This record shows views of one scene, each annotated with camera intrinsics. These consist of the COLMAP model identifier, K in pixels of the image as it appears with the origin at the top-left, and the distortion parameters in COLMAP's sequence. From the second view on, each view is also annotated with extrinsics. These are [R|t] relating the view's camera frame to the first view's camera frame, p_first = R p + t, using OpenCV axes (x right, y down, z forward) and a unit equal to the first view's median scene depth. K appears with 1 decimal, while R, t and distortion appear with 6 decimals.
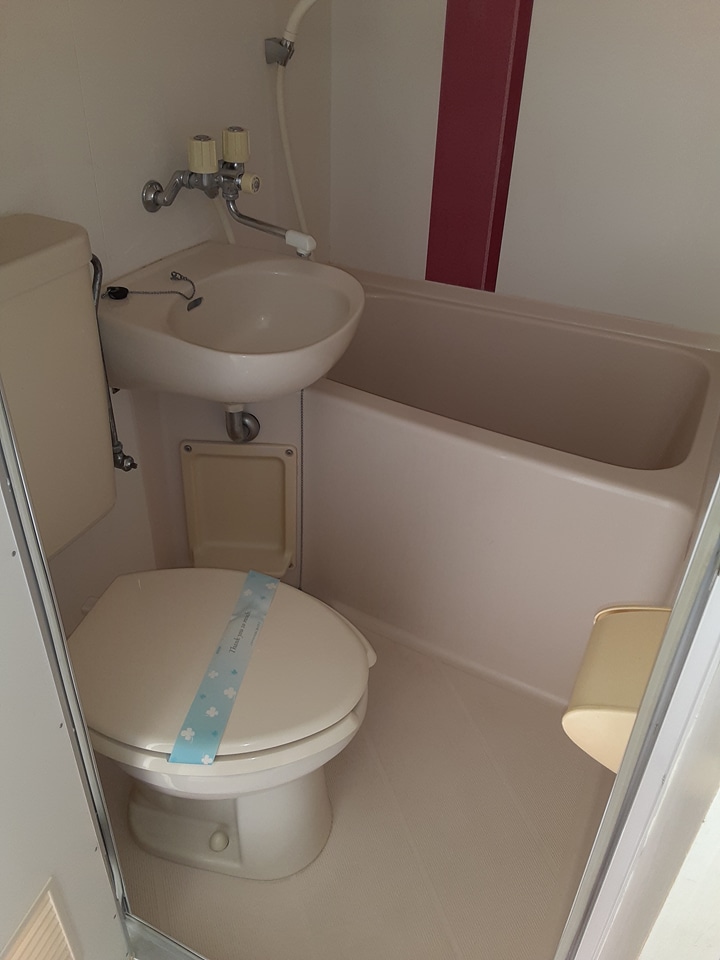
lens RADIAL K [[775.3, 0, 351.8], [0, 775.3, 477.9], [0, 0, 1]] dist [0.133239, -0.204652]
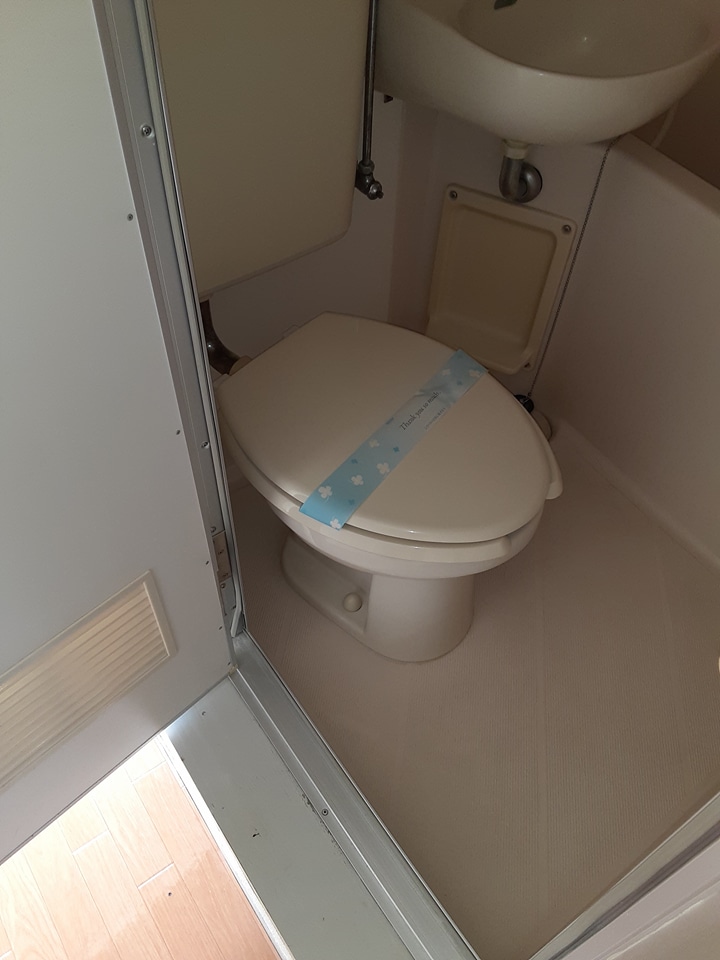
lens RADIAL K [[775.3, 0, 351.8], [0, 775.3, 477.9], [0, 0, 1]] dist [0.133239, -0.204652]
pose [[0.890418, 0.347483, -0.293957, 0.064990], [-0.258216, 0.917526, 0.302441, 0.018156], [0.374806, -0.193395, 0.906708, 0.138754]]
